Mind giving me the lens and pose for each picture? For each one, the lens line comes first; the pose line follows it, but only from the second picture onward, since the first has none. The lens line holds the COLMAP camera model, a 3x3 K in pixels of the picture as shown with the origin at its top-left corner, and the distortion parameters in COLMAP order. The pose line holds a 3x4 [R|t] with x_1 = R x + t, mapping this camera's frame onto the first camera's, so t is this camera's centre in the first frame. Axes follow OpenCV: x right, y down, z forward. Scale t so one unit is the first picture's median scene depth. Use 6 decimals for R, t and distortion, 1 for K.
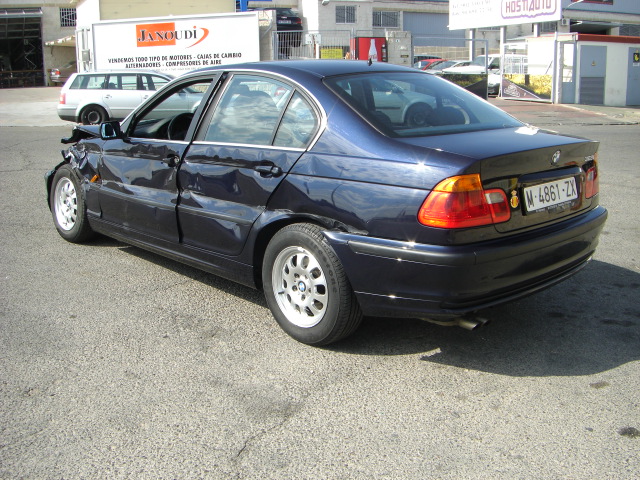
lens RADIAL K [[720.2, 0, 319.7], [0, 720.2, 241.2], [0, 0, 1]] dist [-0.136960, 0.000000]
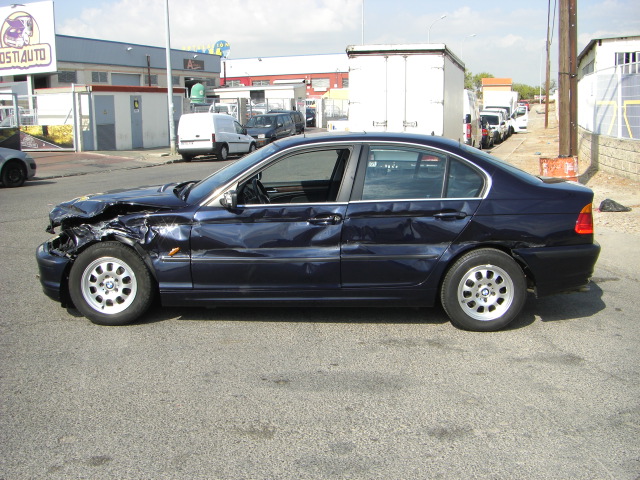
lens RADIAL K [[720.2, 0, 318.2], [0, 720.2, 241.7], [0, 0, 1]] dist [-0.136960, 0.000000]
pose [[0.694107, -0.132452, 0.707582, -0.176853], [0.174687, 0.984539, 0.012935, -0.016021], [-0.698355, 0.114627, 0.706513, 0.030264]]
